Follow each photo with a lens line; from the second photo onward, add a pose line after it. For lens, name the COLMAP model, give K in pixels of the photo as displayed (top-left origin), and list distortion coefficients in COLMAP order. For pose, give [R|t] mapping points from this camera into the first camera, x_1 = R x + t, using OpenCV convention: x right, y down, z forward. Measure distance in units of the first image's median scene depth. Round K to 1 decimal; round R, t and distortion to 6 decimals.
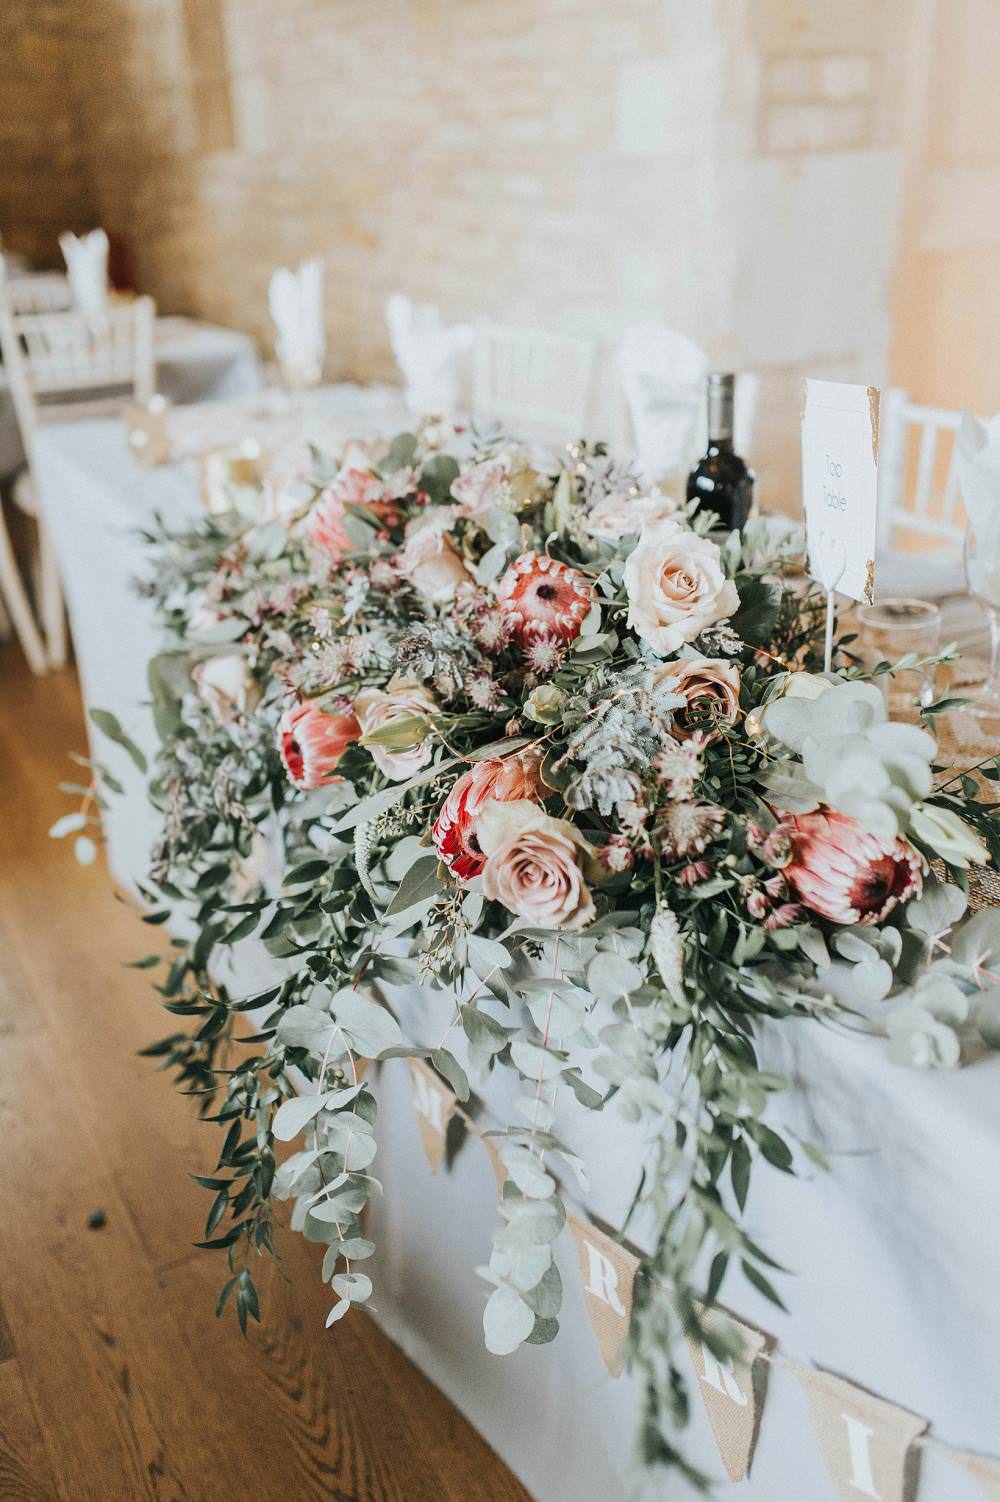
lens RADIAL K [[1458.7, 0, 499.8], [0, 1458.7, 750.9], [0, 0, 1]] dist [-0.000154, 0.000000]
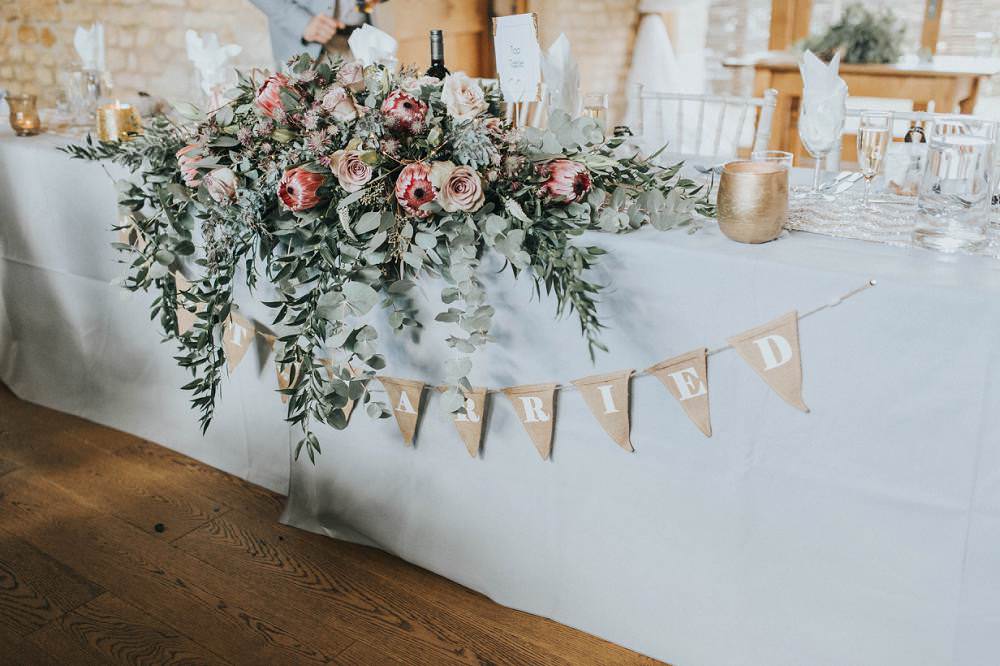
lens RADIAL K [[971.2, 0, 500.1], [0, 971.2, 333.0], [0, 0, 1]] dist [-0.000154, 0.000000]
pose [[0.898298, -0.118119, 0.423212, -0.522509], [0.152517, 0.987124, -0.048221, 0.339174], [-0.412066, 0.107864, 0.904747, -0.409129]]
